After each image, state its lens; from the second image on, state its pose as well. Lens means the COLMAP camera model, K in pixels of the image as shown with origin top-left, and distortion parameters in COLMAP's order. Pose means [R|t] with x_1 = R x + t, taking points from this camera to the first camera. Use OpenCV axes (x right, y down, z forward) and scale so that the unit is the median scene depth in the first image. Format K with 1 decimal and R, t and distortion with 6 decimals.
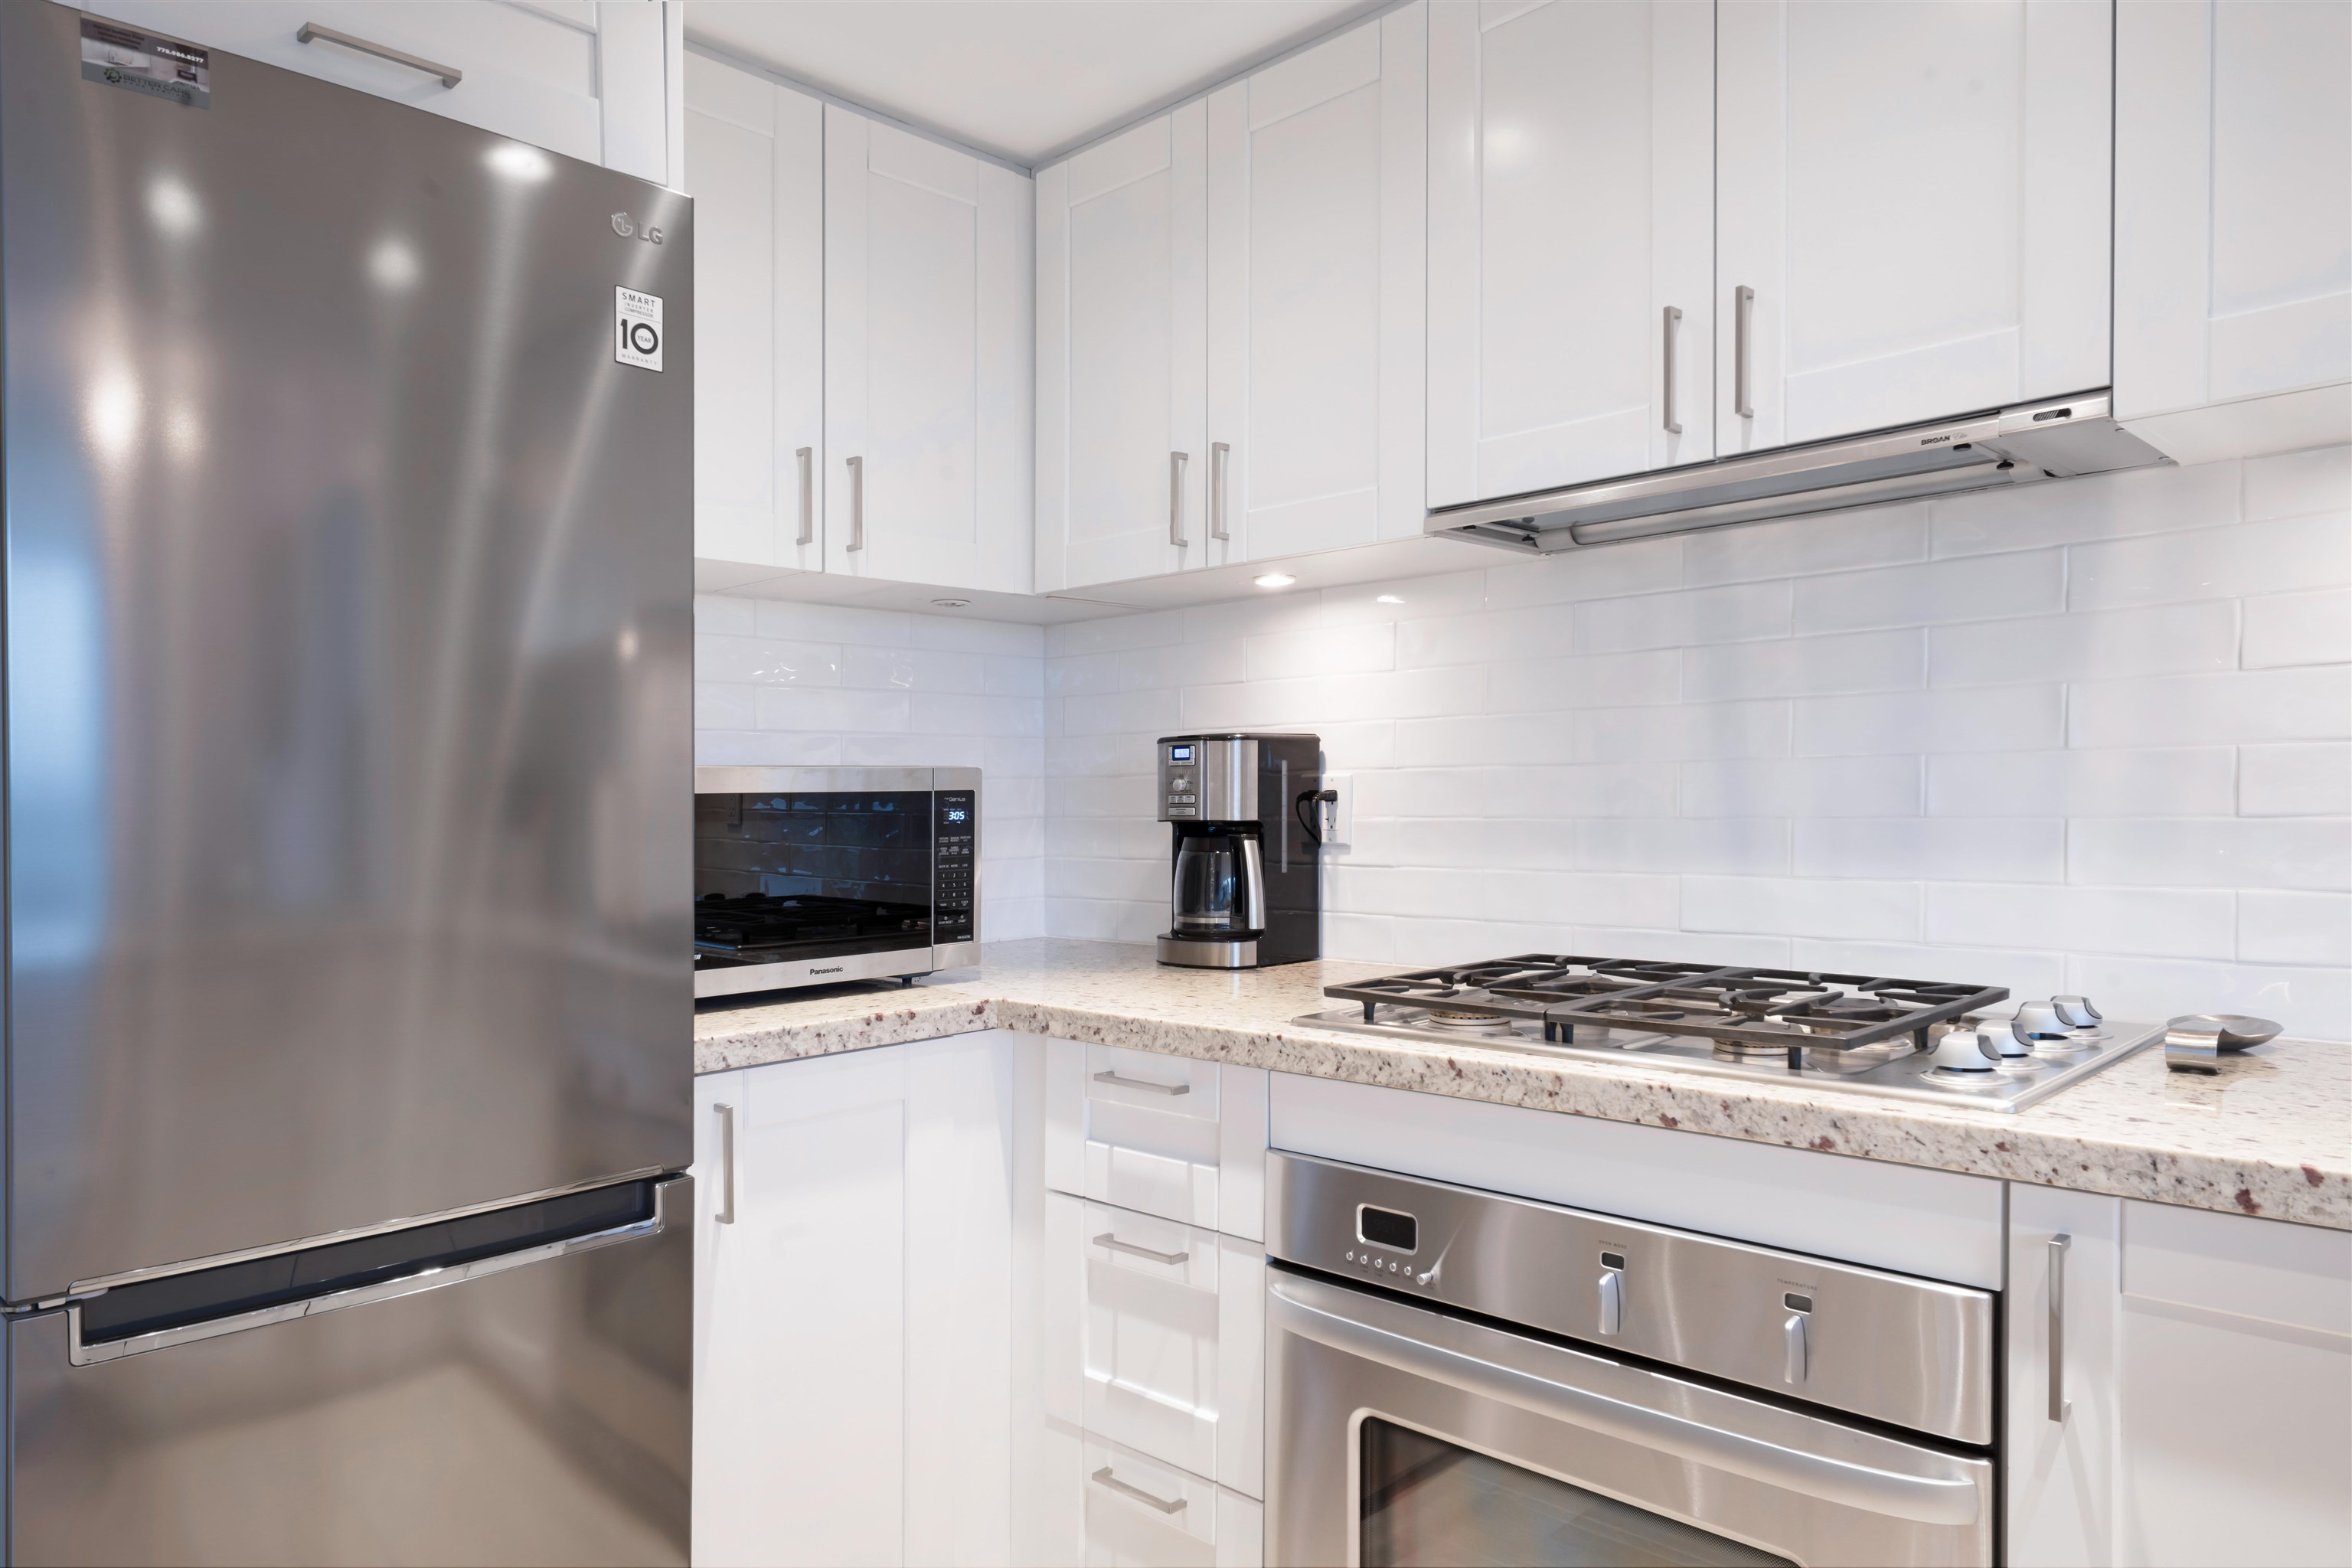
lens RADIAL K [[1540.3, 0, 1183.0], [0, 1540.3, 821.2], [0, 0, 1]] dist [0.026971, 0.001011]
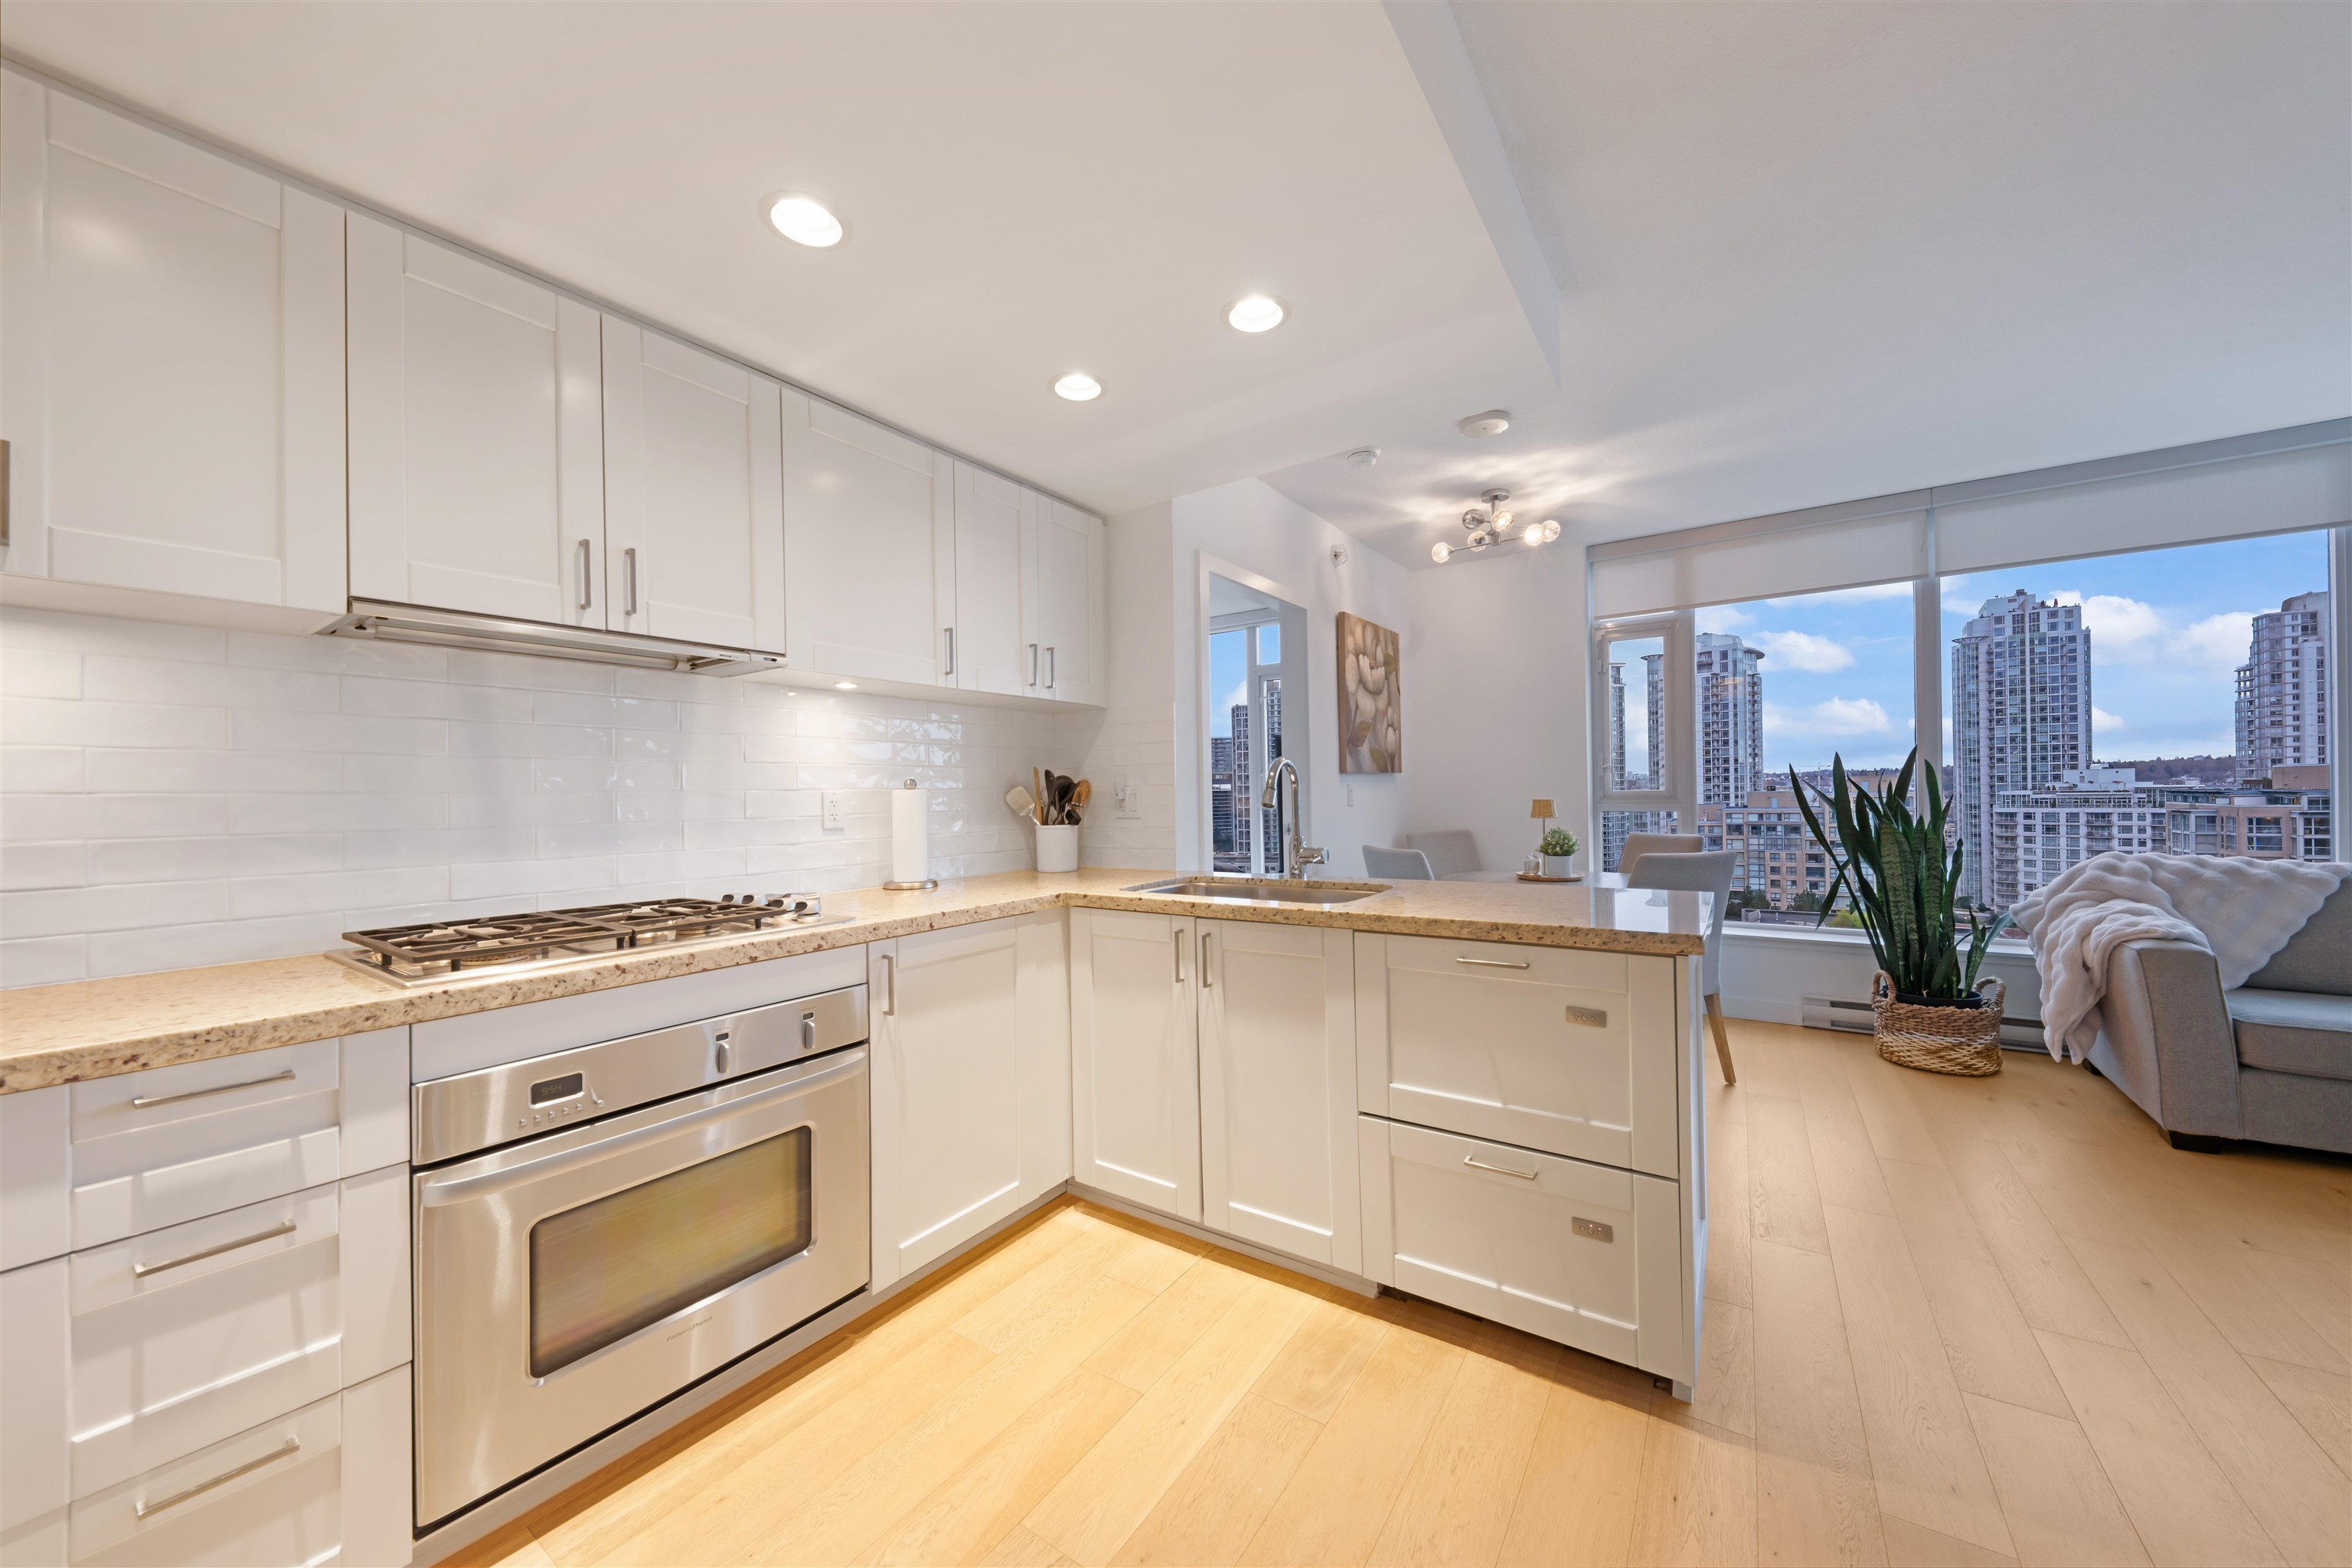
lens RADIAL K [[825.0, 0, 1178.5], [0, 825.0, 797.7], [0, 0, 1]] dist [0.008265, -0.003080]
pose [[-0.150958, 0.010291, 0.988487, -0.720897], [0.031850, 0.999477, -0.005541, -0.004445], [-0.988027, 0.030647, -0.151207, 0.454928]]
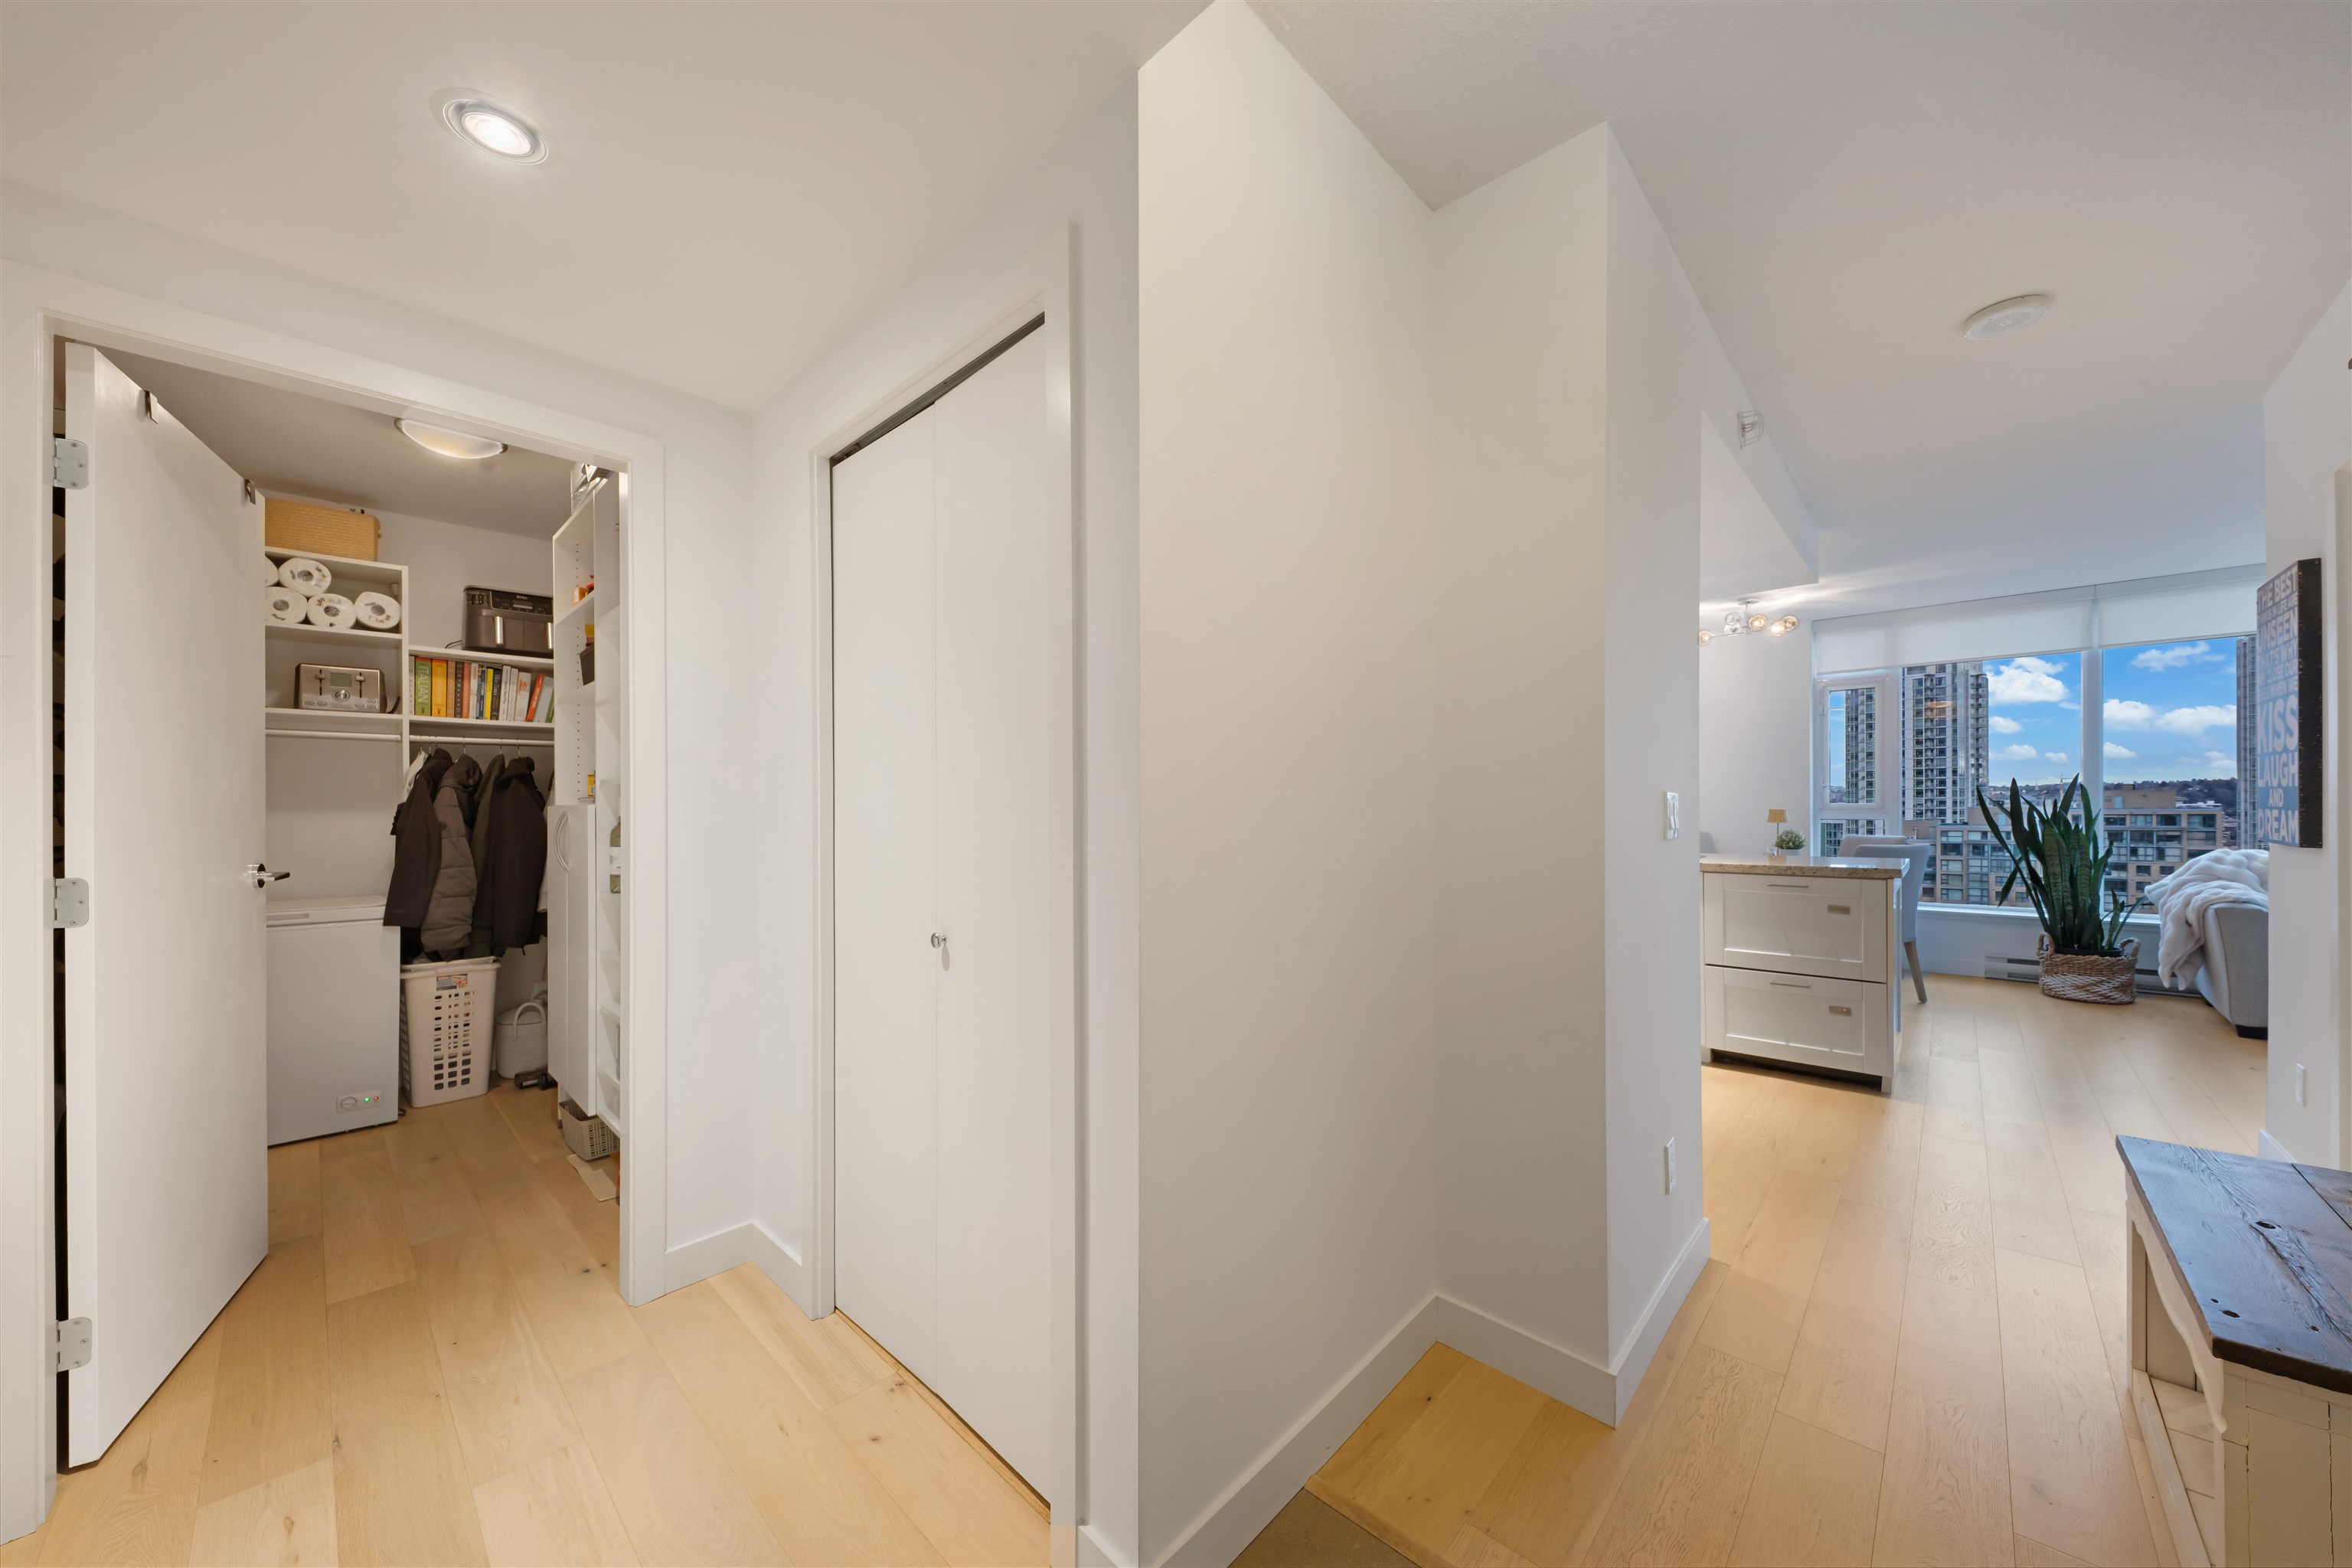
lens RADIAL K [[825.0, 0, 1188.2], [0, 825.0, 811.3], [0, 0, 1]] dist [0.008265, -0.003080]
pose [[0.001662, 0.005335, 0.999984, -0.740188], [0.022119, 0.999741, -0.005370, -0.004496], [-0.999754, 0.022128, 0.001544, 0.471267]]
